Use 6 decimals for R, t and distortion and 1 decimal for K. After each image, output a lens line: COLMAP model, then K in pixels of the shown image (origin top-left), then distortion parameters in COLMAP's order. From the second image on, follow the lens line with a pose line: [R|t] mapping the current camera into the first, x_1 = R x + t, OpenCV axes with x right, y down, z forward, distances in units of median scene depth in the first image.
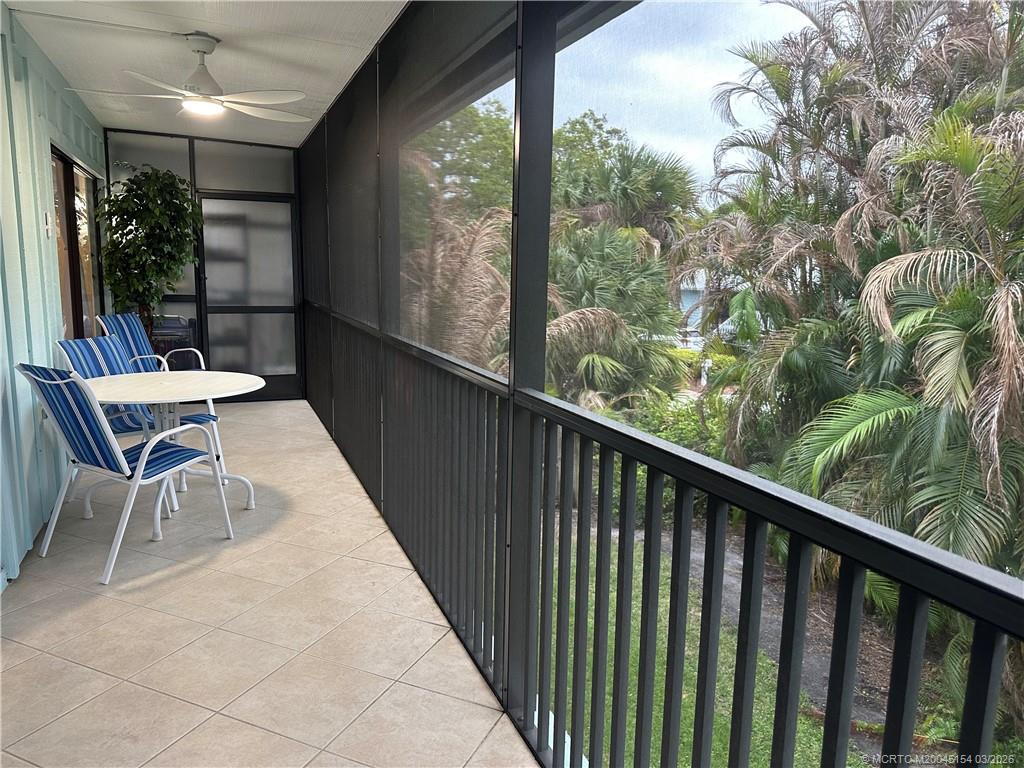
lens RADIAL K [[712.9, 0, 513.6], [0, 712.9, 395.7], [0, 0, 1]] dist [0.112883, -0.174522]
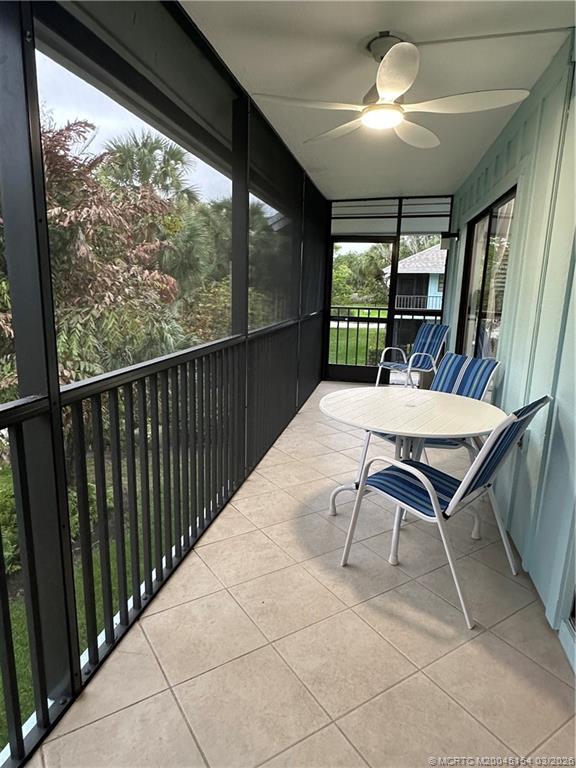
lens RADIAL K [[485.1, 0, 288.0], [0, 485.1, 384.0], [0, 0, 1]] dist [0.001844, 0.004647]
pose [[-0.829268, -0.160815, 0.535214, -0.701744], [0.046811, 0.934349, 0.353271, -0.302466], [-0.556888, 0.318010, -0.767298, 1.614037]]
